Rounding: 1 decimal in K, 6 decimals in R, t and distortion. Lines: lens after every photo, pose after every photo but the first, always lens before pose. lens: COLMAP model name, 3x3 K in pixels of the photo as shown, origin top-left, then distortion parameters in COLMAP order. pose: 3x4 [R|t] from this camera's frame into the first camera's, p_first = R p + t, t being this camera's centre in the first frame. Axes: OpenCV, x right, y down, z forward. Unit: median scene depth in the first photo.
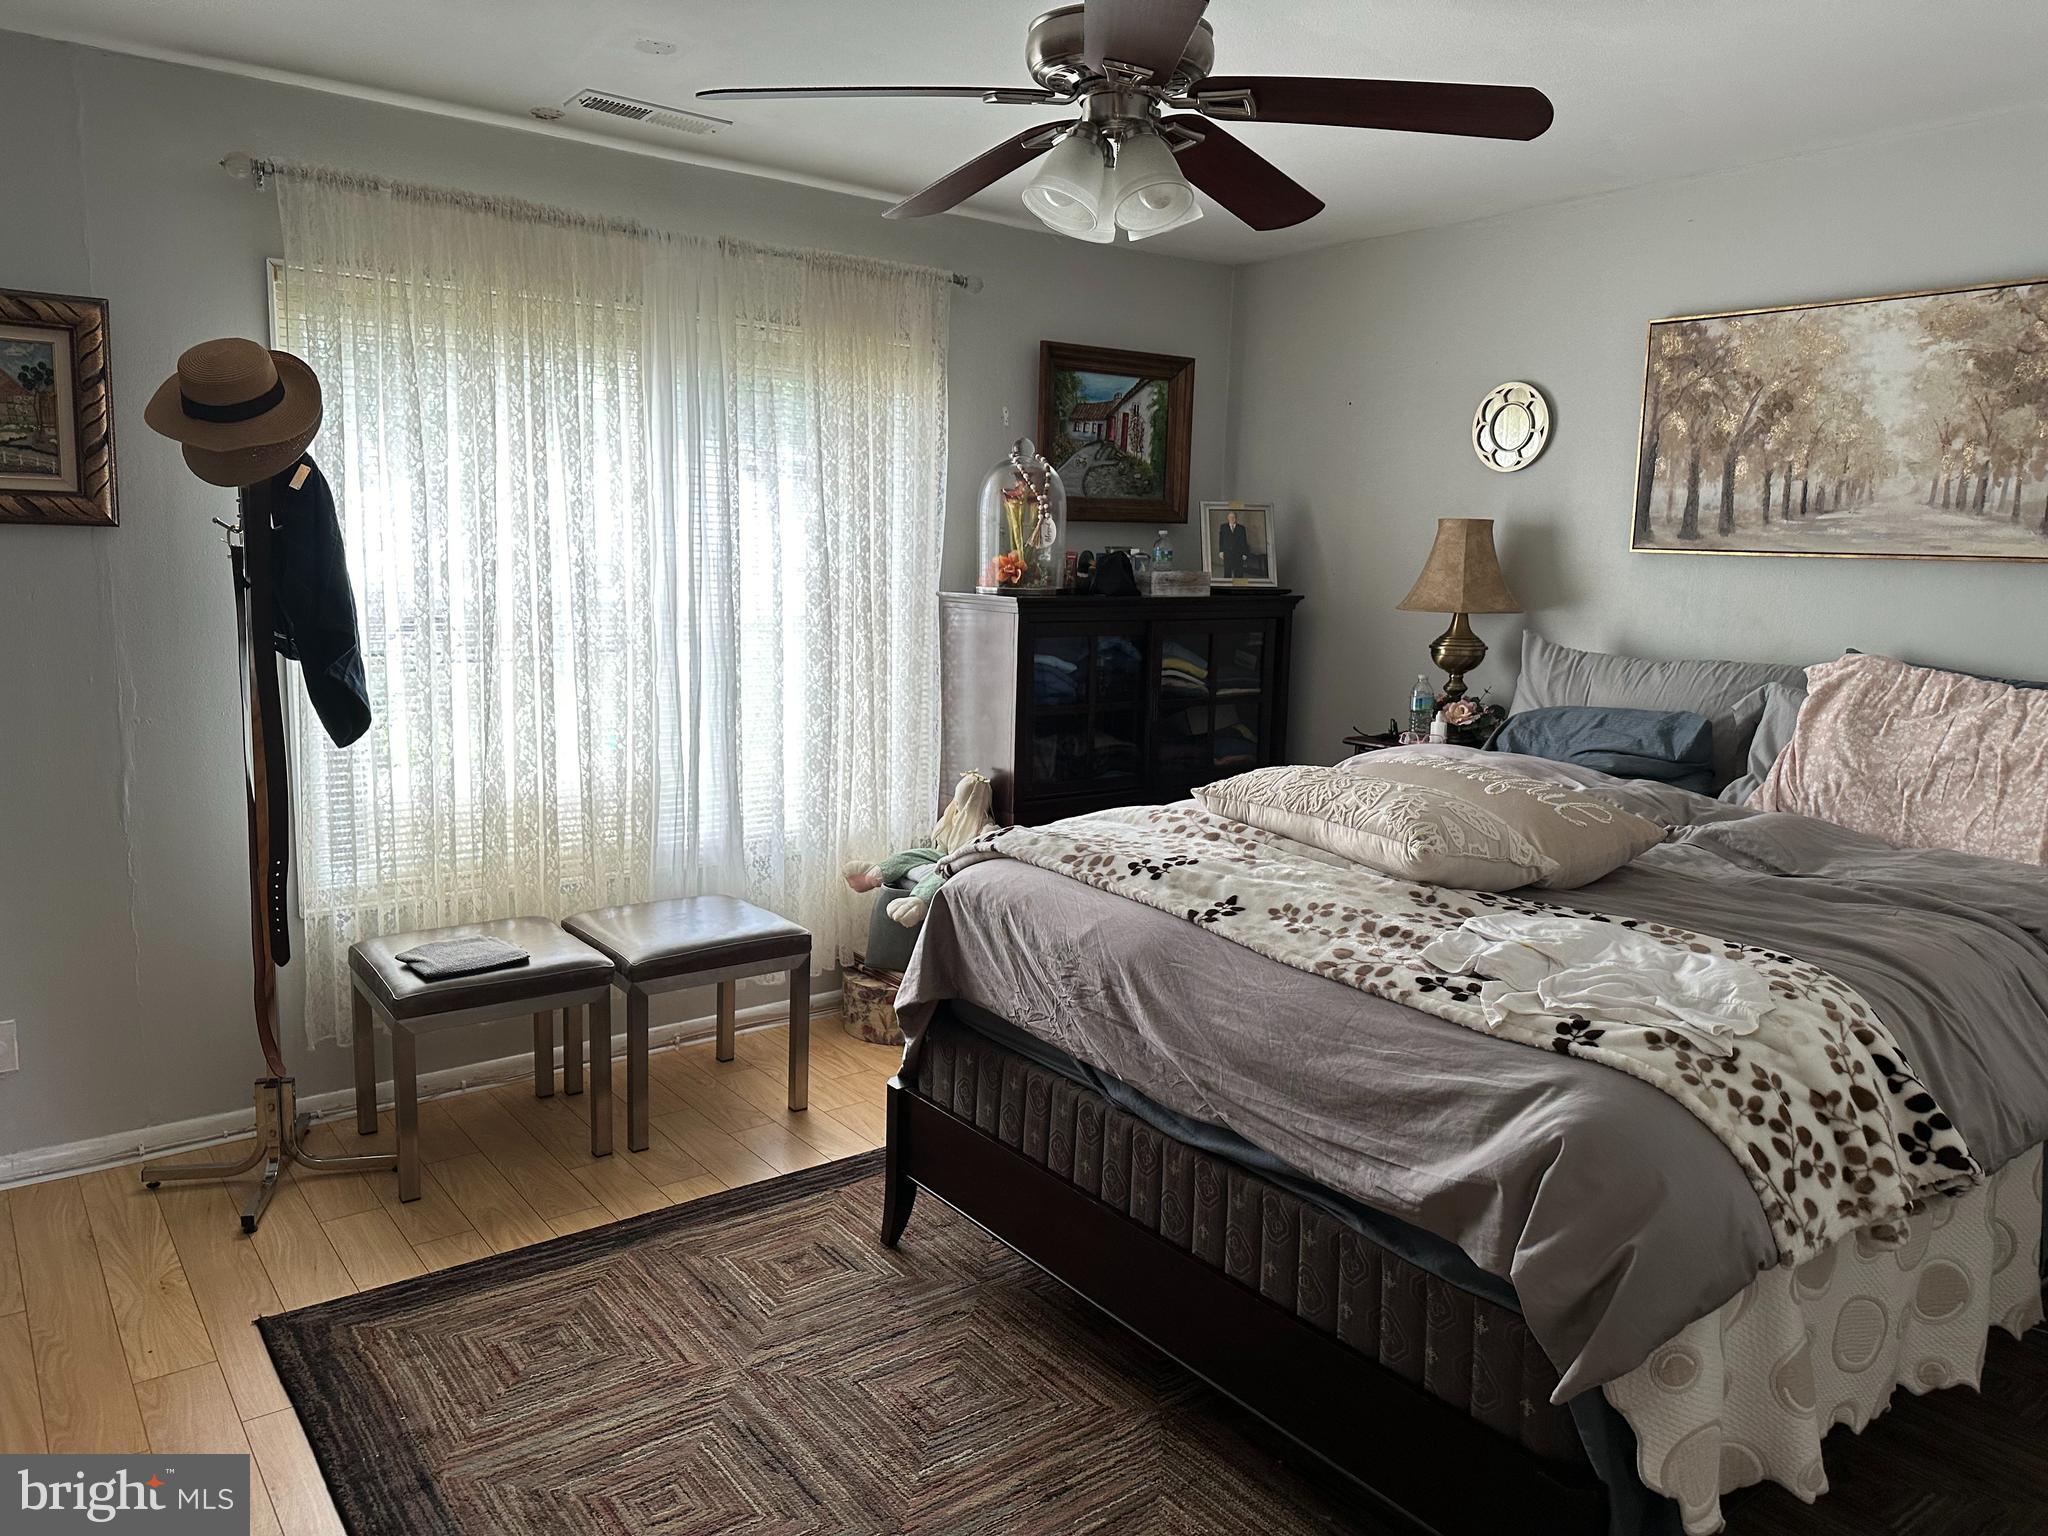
lens RADIAL K [[1448.9, 0, 1038.7], [0, 1448.9, 761.8], [0, 0, 1]] dist [0.052954, -0.062911]
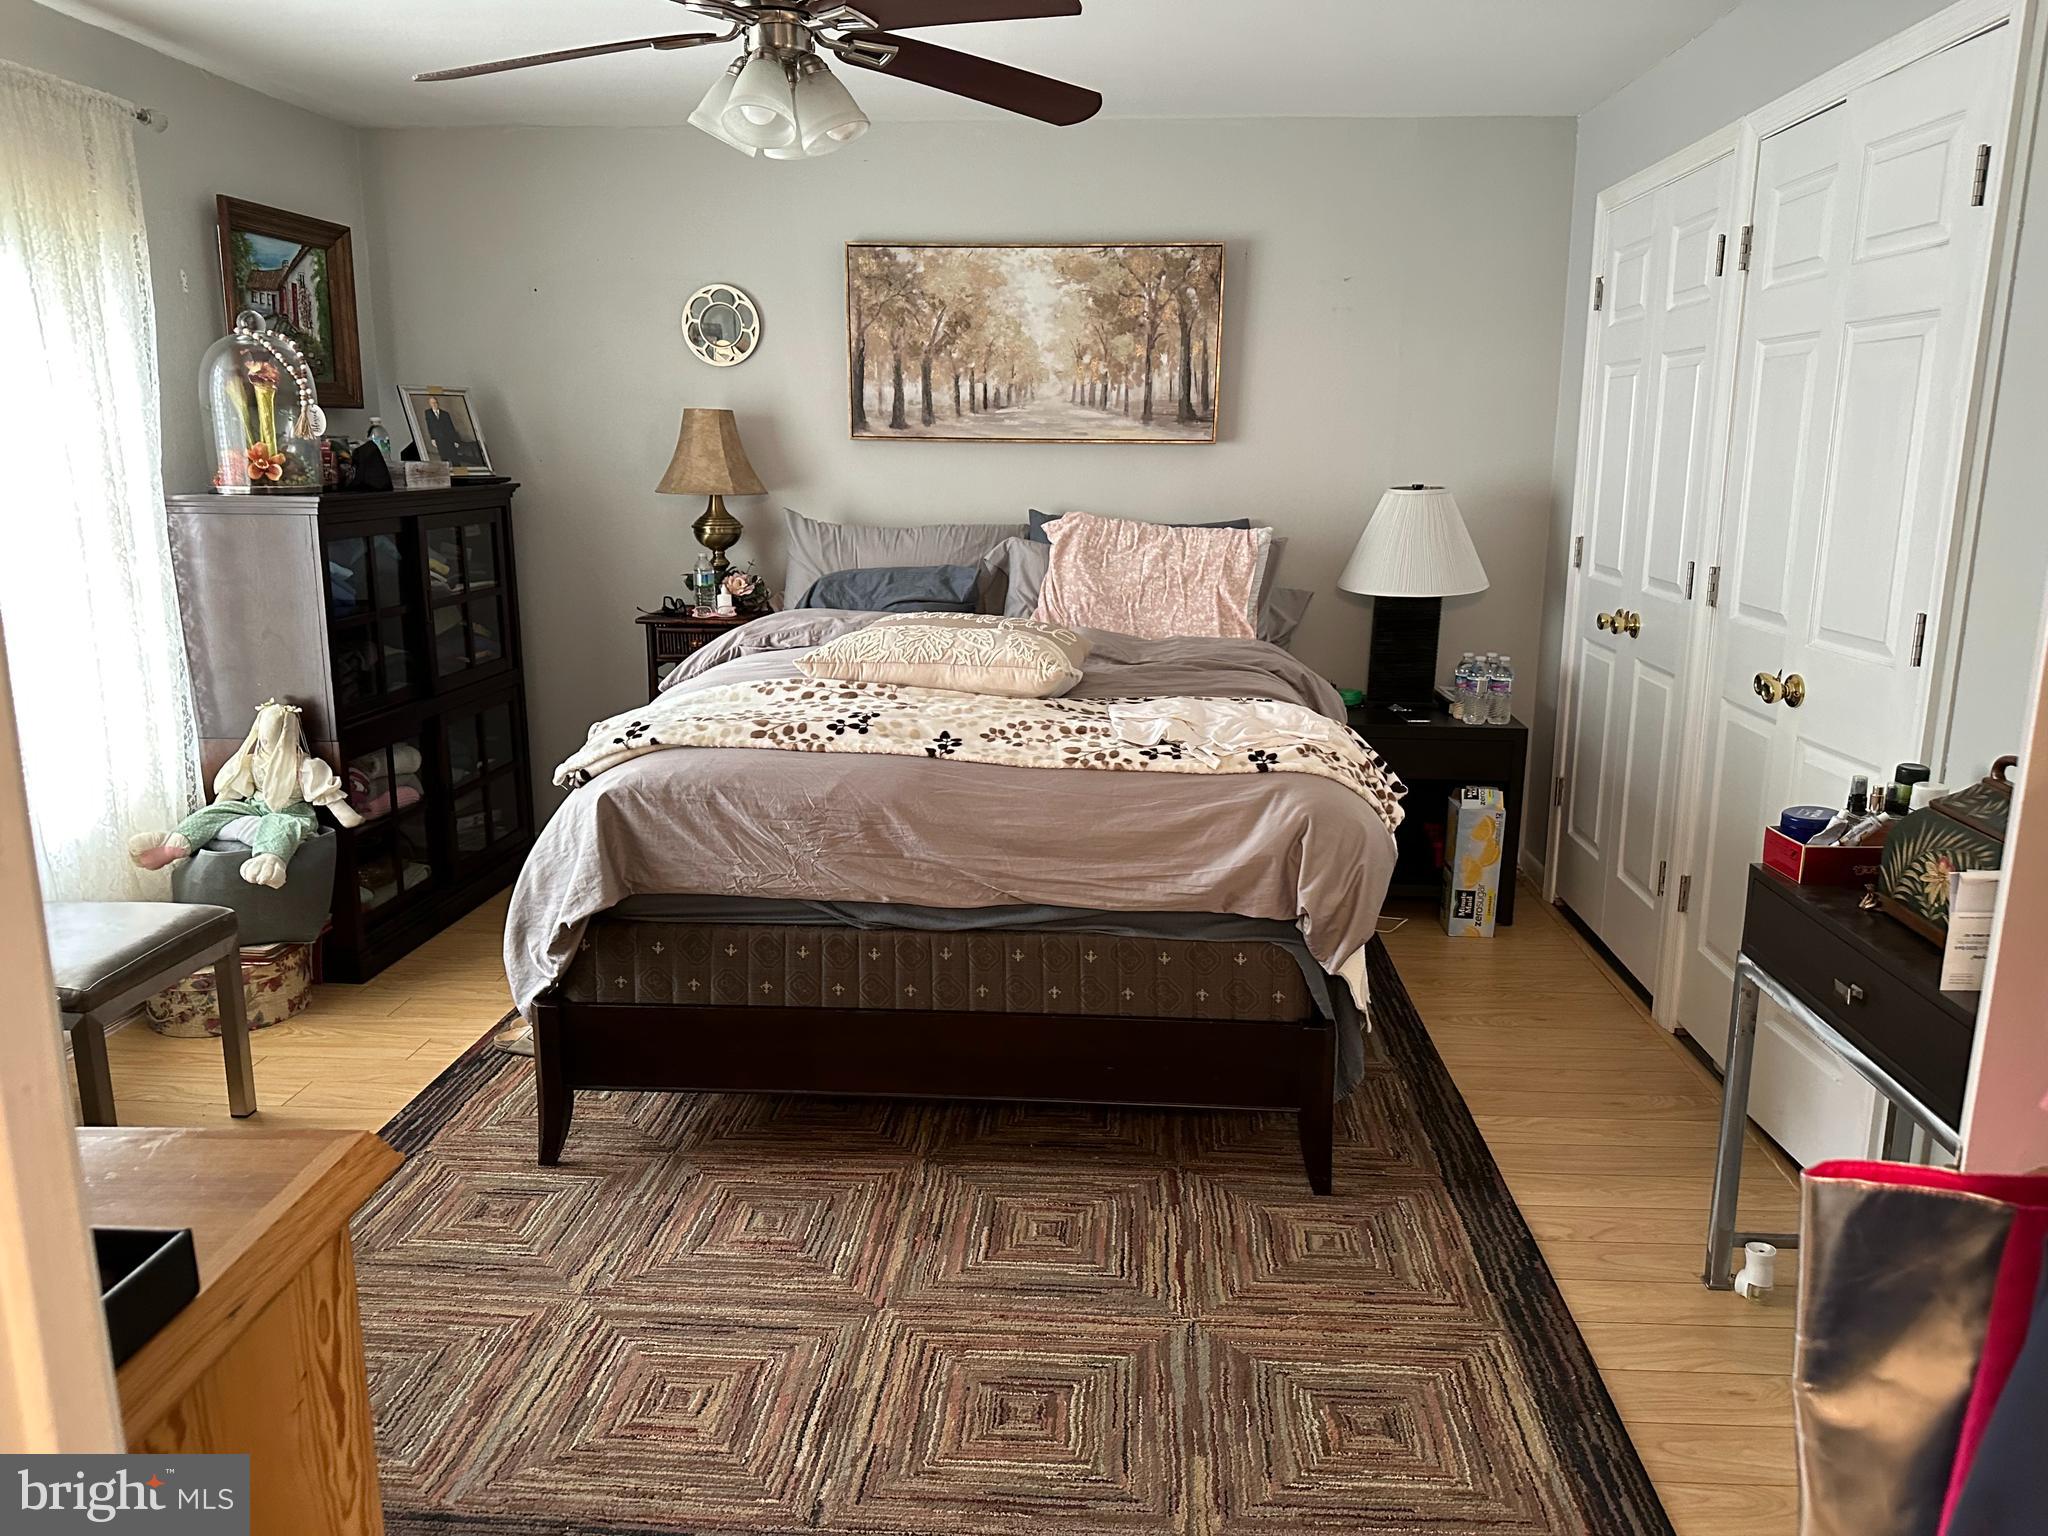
lens RADIAL K [[1461.4, 0, 1024.0], [0, 1461.4, 768.0], [0, 0, 1]] dist [0.183357, -0.288114]
pose [[0.653066, -0.184158, 0.734569, -0.523135], [0.123266, 0.982896, 0.136825, -0.028027], [-0.747202, 0.001192, 0.664596, 0.080619]]
